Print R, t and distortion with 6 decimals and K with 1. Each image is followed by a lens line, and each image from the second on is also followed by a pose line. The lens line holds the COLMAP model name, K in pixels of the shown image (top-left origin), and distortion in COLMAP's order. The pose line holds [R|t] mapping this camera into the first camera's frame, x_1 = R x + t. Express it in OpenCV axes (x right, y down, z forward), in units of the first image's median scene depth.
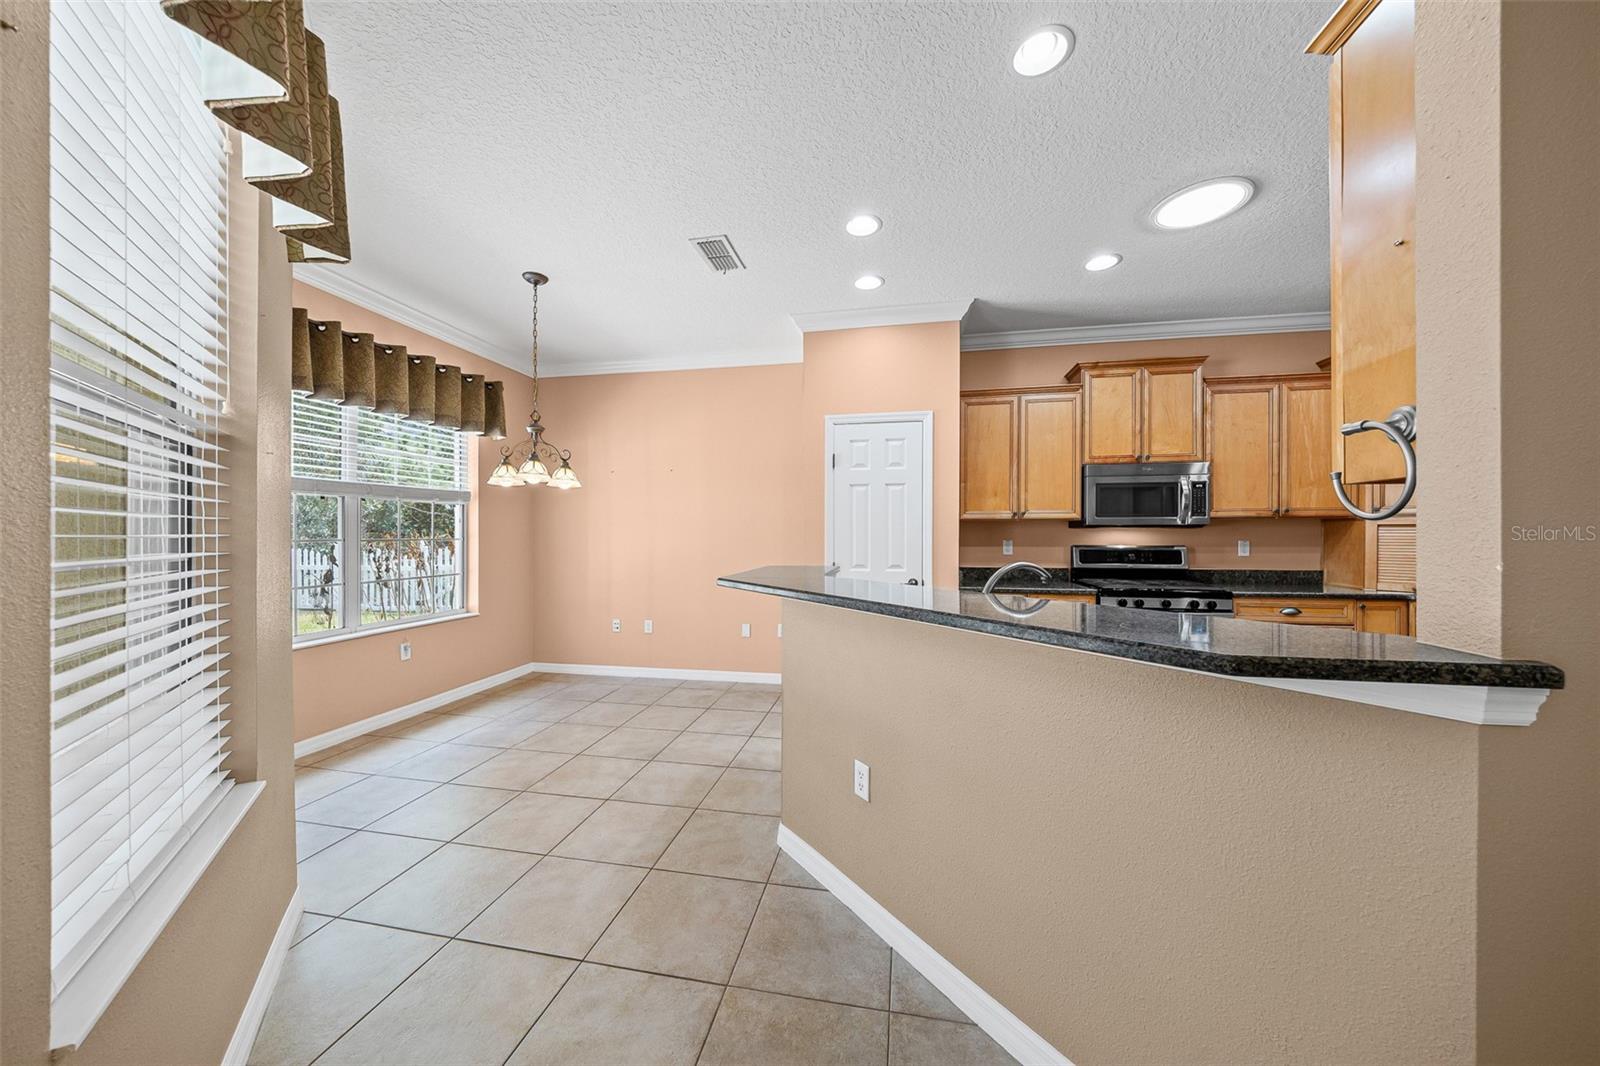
lens RADIAL K [[537.6, 0, 790.3], [0, 537.6, 532.7], [0, 0, 1]] dist [0.001297, 0.000066]
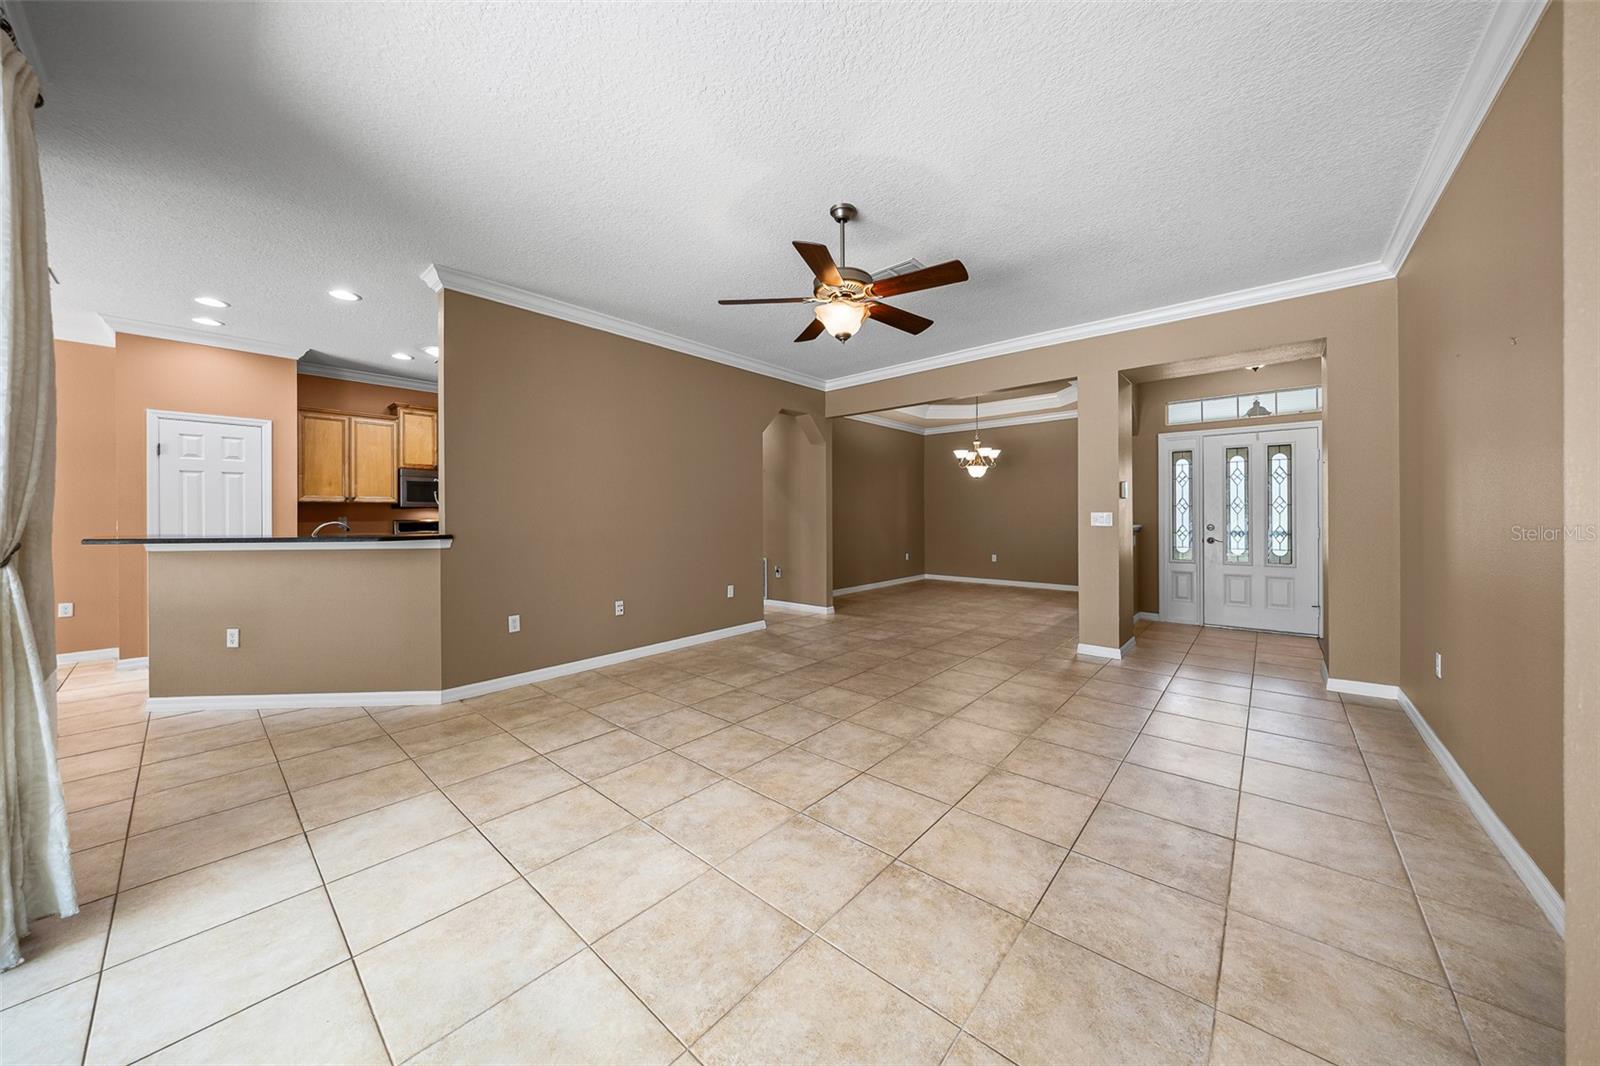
lens RADIAL K [[537.6, 0, 788.5], [0, 537.6, 519.7], [0, 0, 1]] dist [0.001297, 0.000066]
pose [[0.501728, -0.007910, 0.864990, -0.244578], [0.003368, 0.999968, 0.007191, 0.015895], [-0.865019, -0.000694, 0.501738, -0.771423]]
